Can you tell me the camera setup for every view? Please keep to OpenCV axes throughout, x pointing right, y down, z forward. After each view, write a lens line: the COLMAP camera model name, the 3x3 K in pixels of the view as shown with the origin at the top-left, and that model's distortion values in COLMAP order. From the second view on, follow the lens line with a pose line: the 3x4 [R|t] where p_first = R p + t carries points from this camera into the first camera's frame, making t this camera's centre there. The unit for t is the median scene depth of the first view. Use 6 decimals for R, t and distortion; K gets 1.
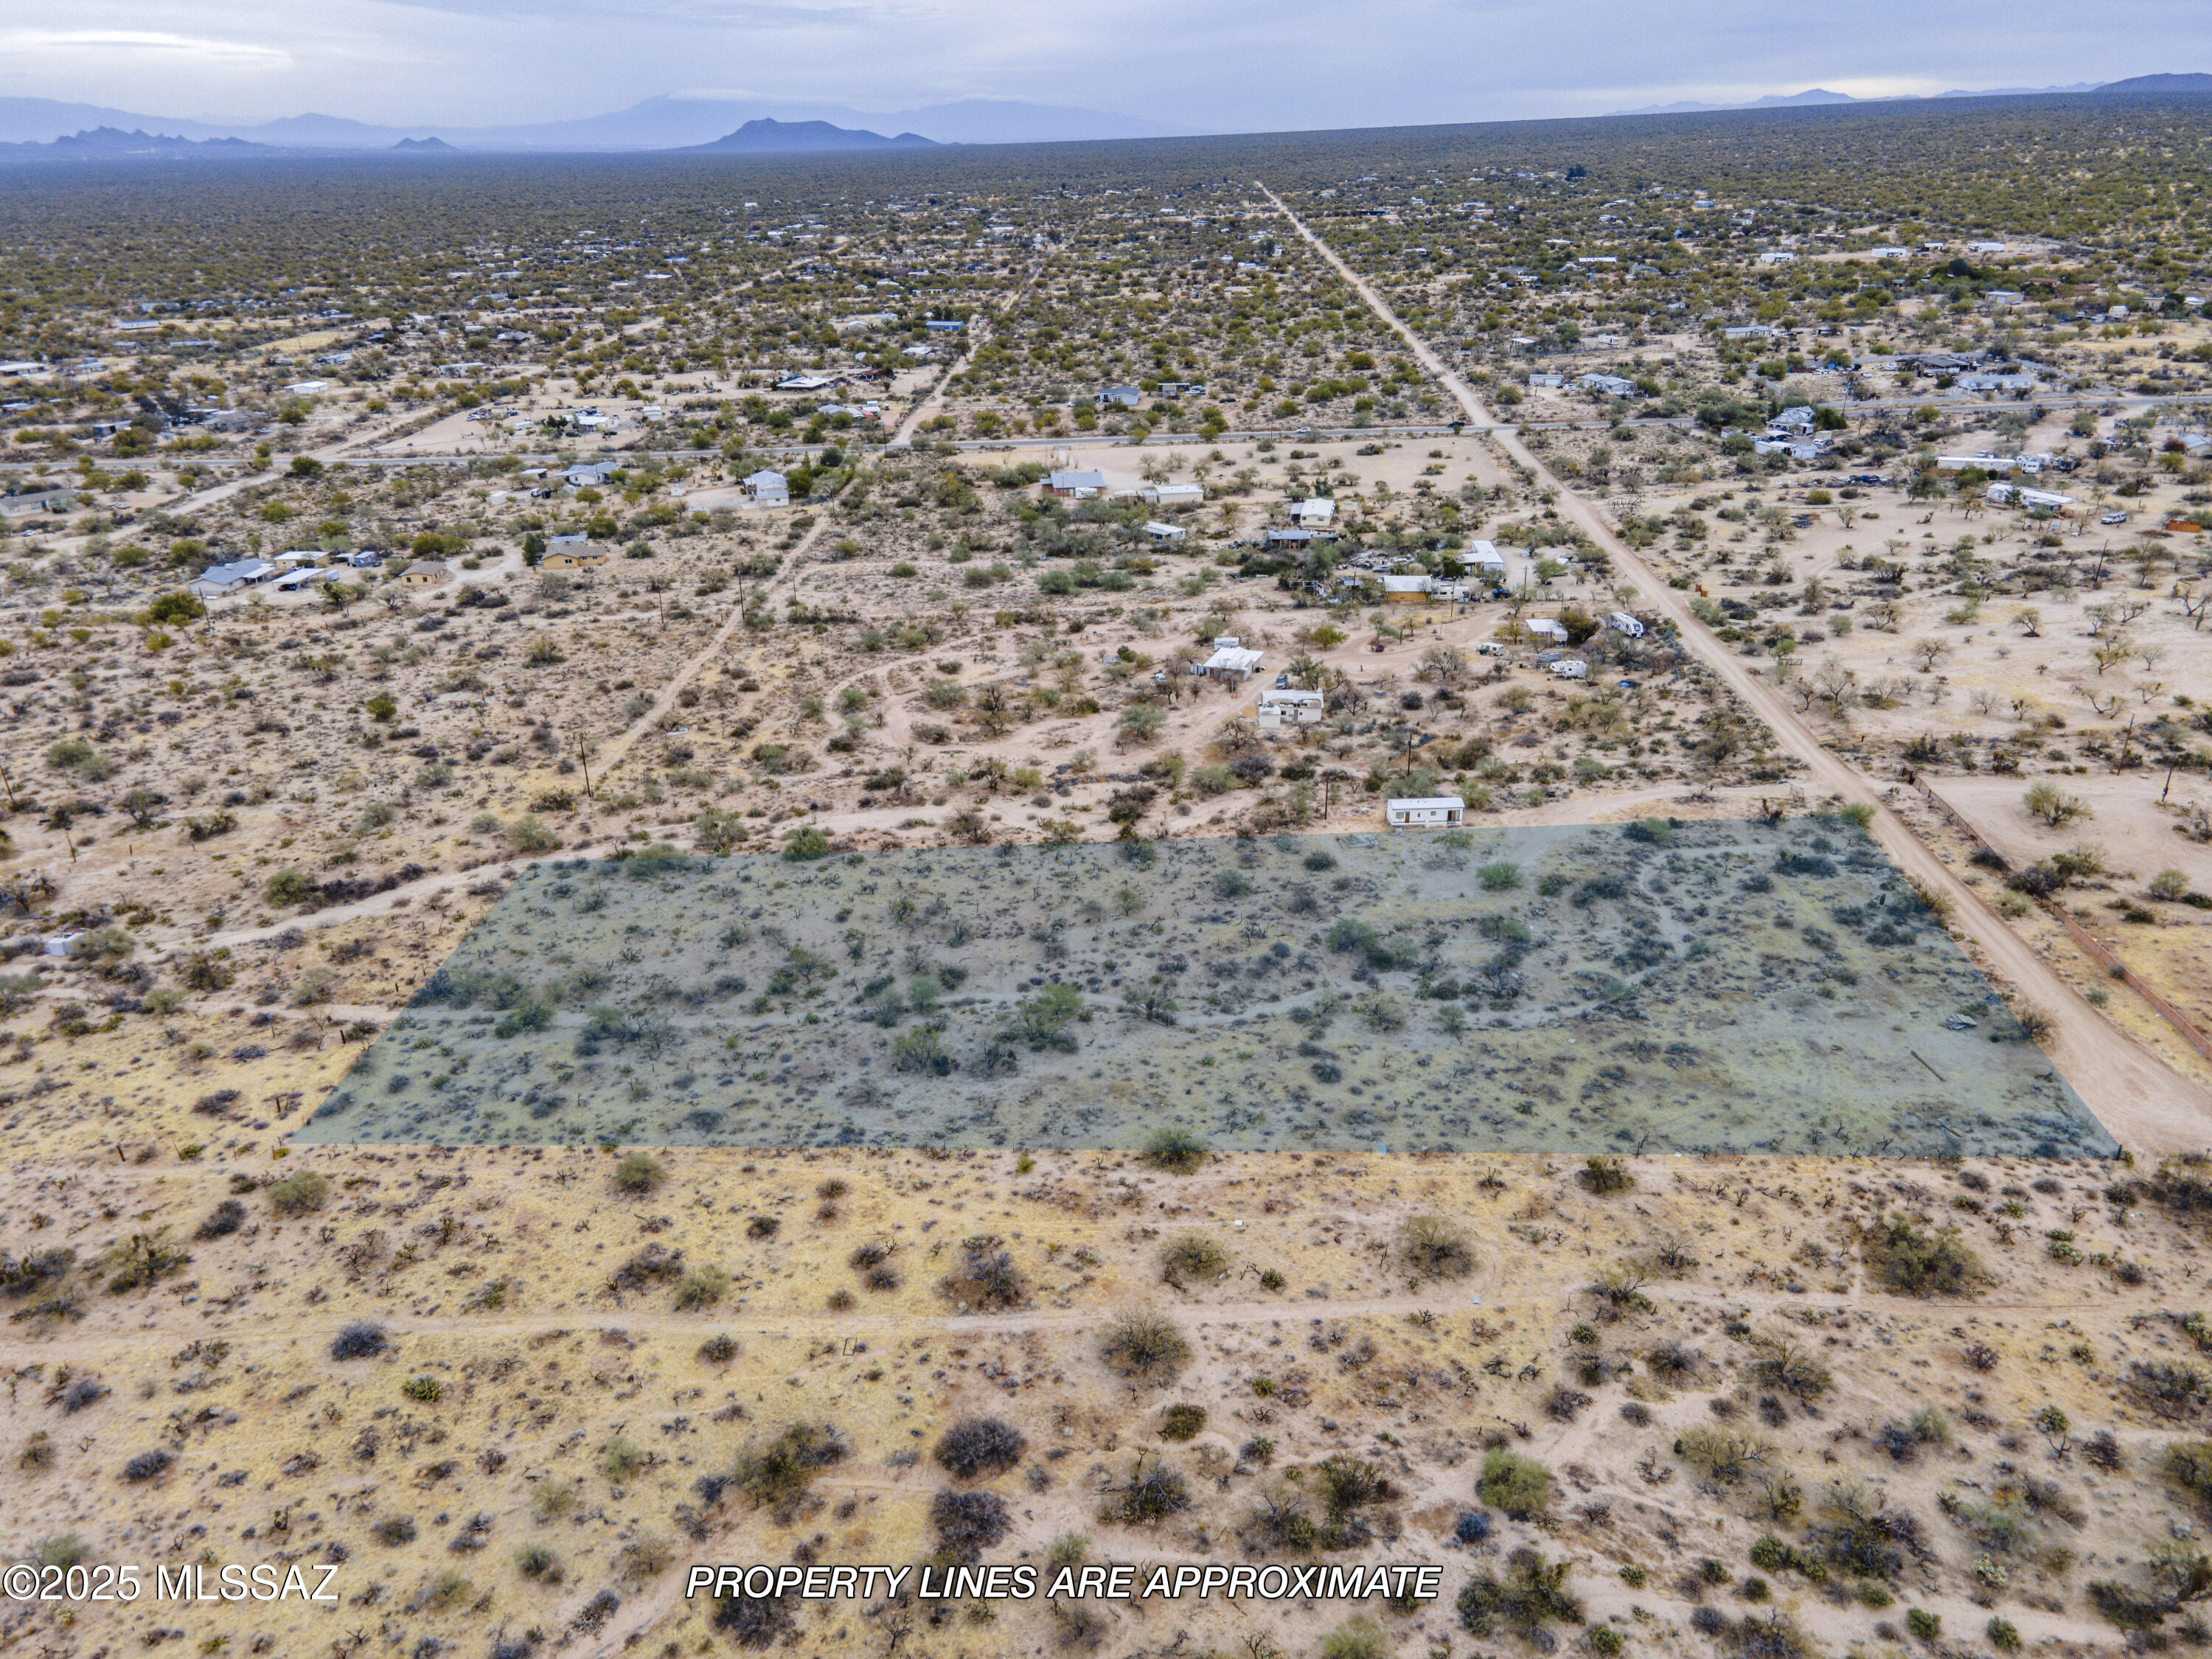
lens RADIAL K [[1607.2, 0, 1097.4], [0, 1607.2, 839.2], [0, 0, 1]] dist [0.005716, 0.070651]
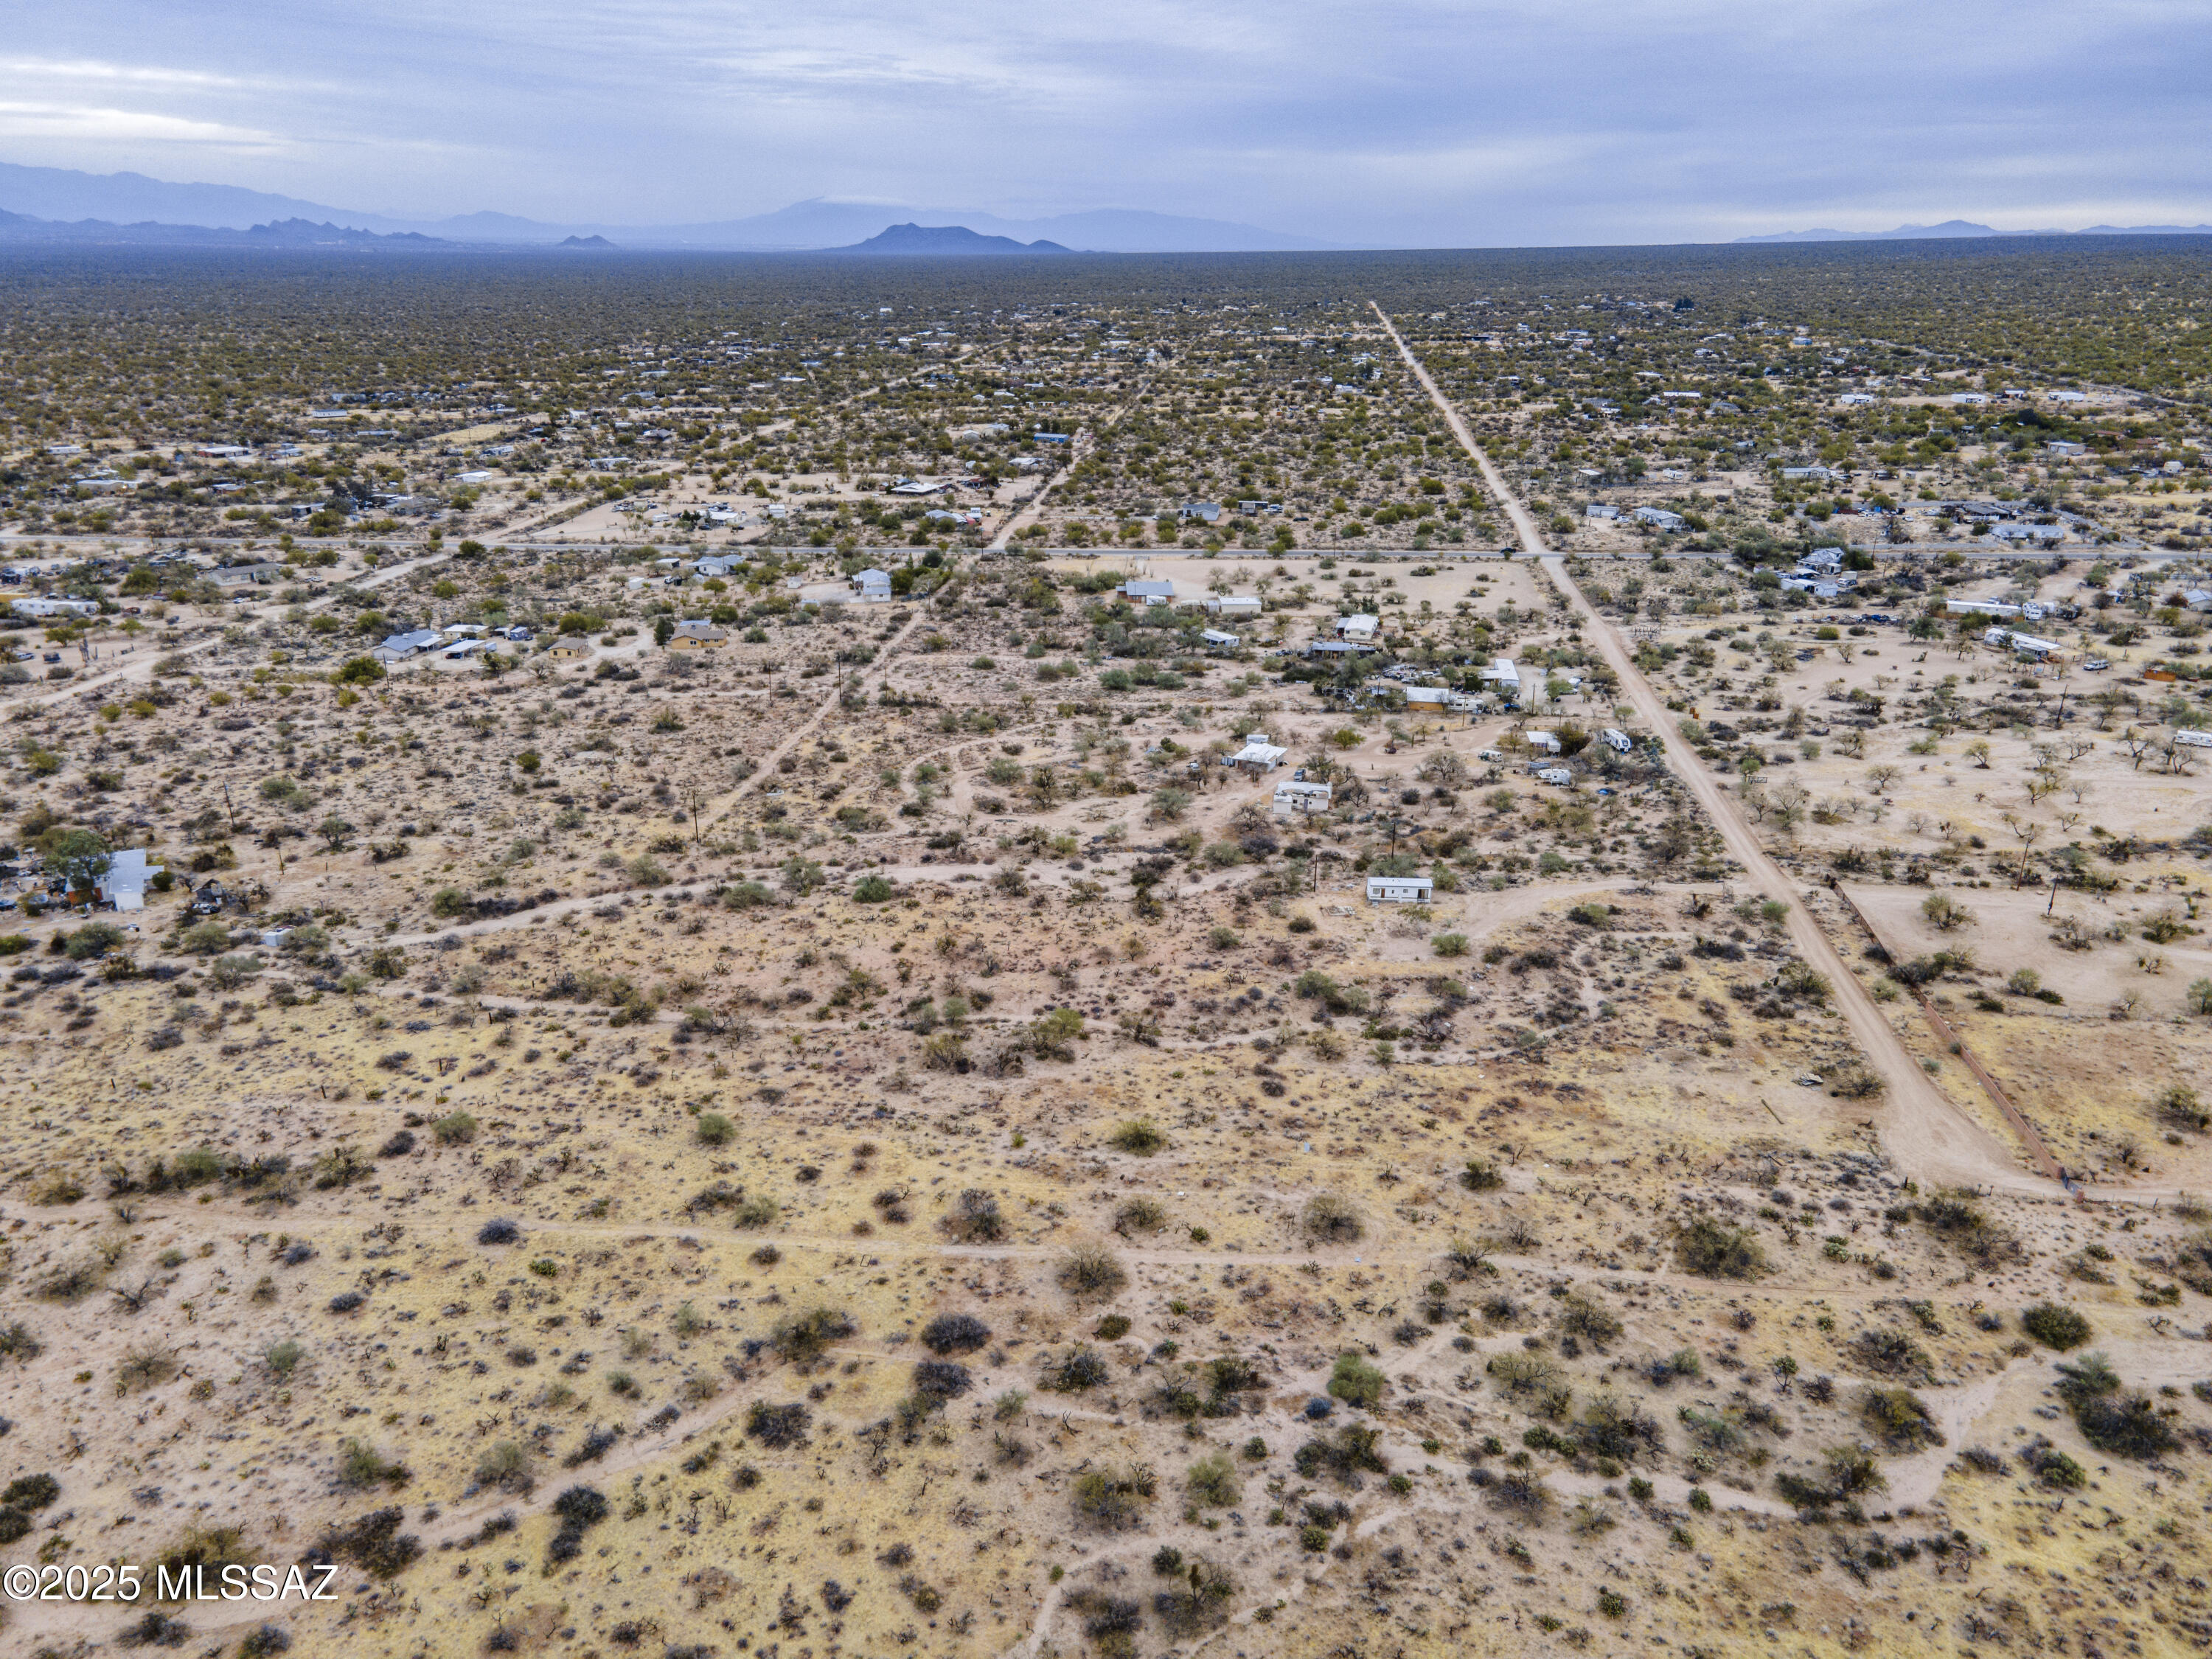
lens RADIAL K [[1607.2, 0, 1097.4], [0, 1607.2, 839.2], [0, 0, 1]] dist [0.005716, 0.070651]
pose [[0.996775, 0.050003, -0.062768, 0.054879], [-0.053555, 0.996980, -0.056241, 0.022969], [0.059766, 0.059421, 0.996442, -0.170354]]
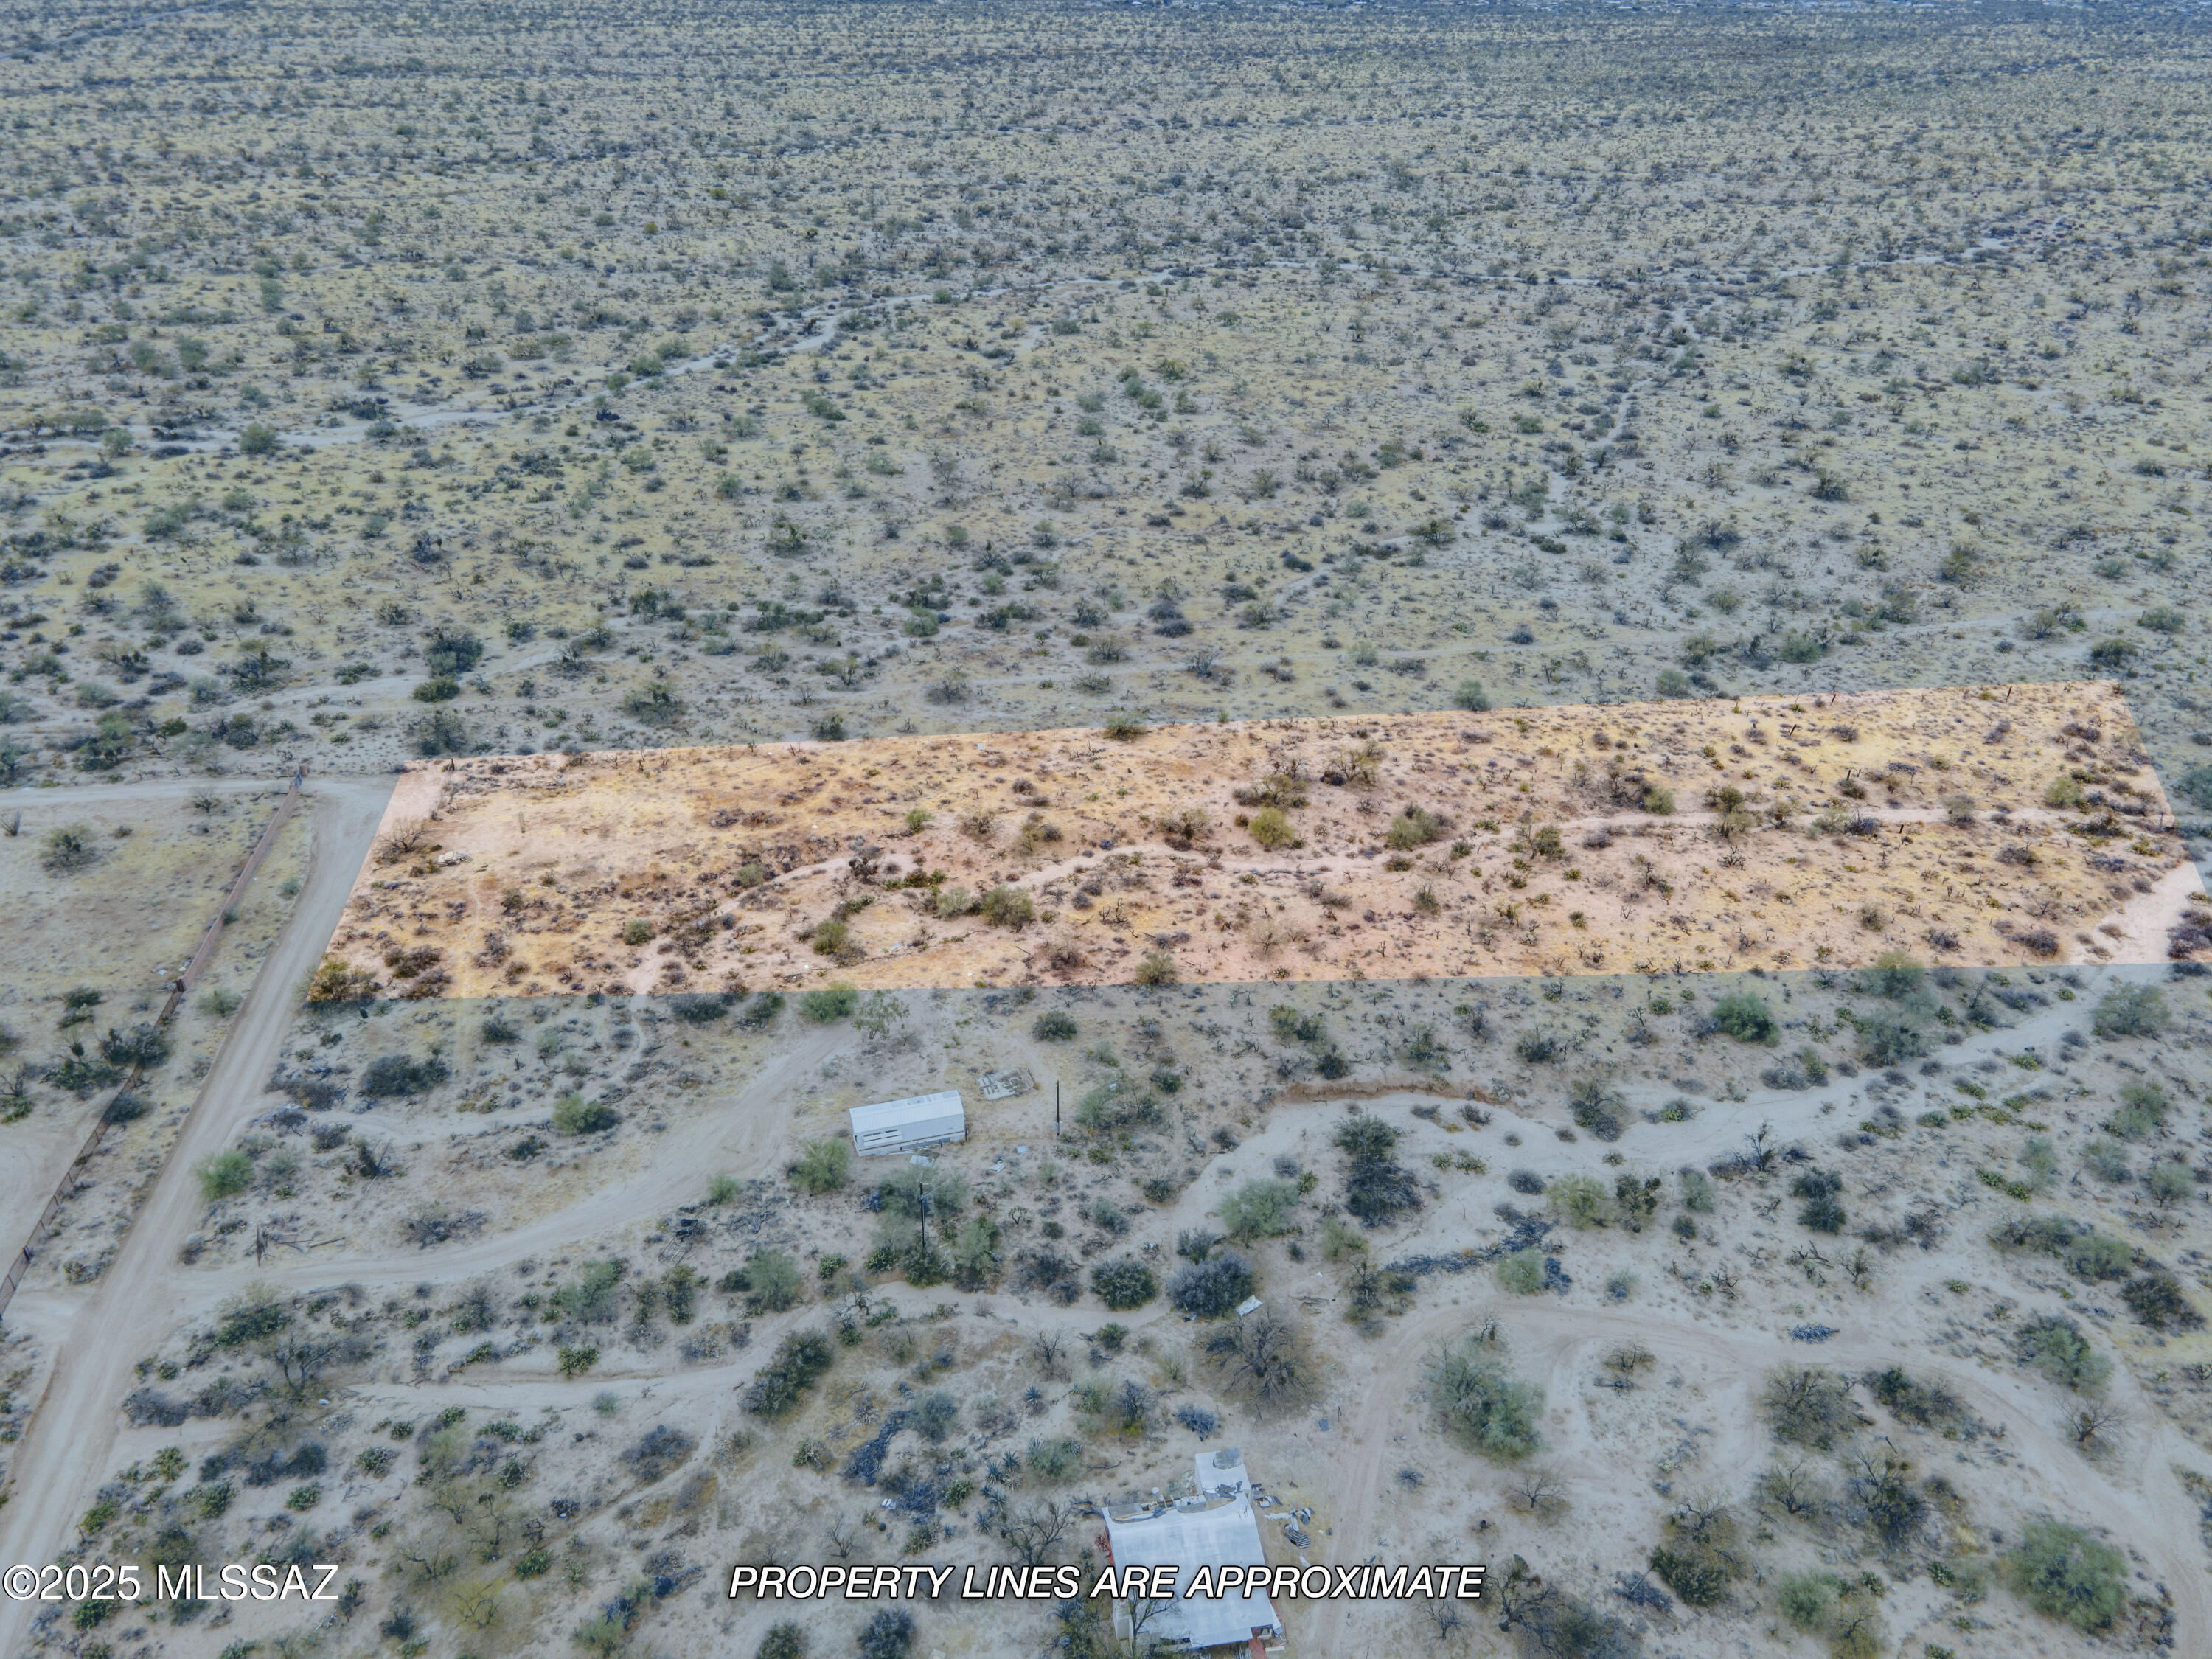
lens RADIAL K [[1615.0, 0, 1094.7], [0, 1615.0, 819.7], [0, 0, 1]] dist [0.011920, 0.050092]
pose [[-0.977234, 0.109328, -0.181825, 0.226705], [-0.083828, 0.588310, 0.804279, -0.596902], [0.194899, 0.801211, -0.565752, 1.236421]]
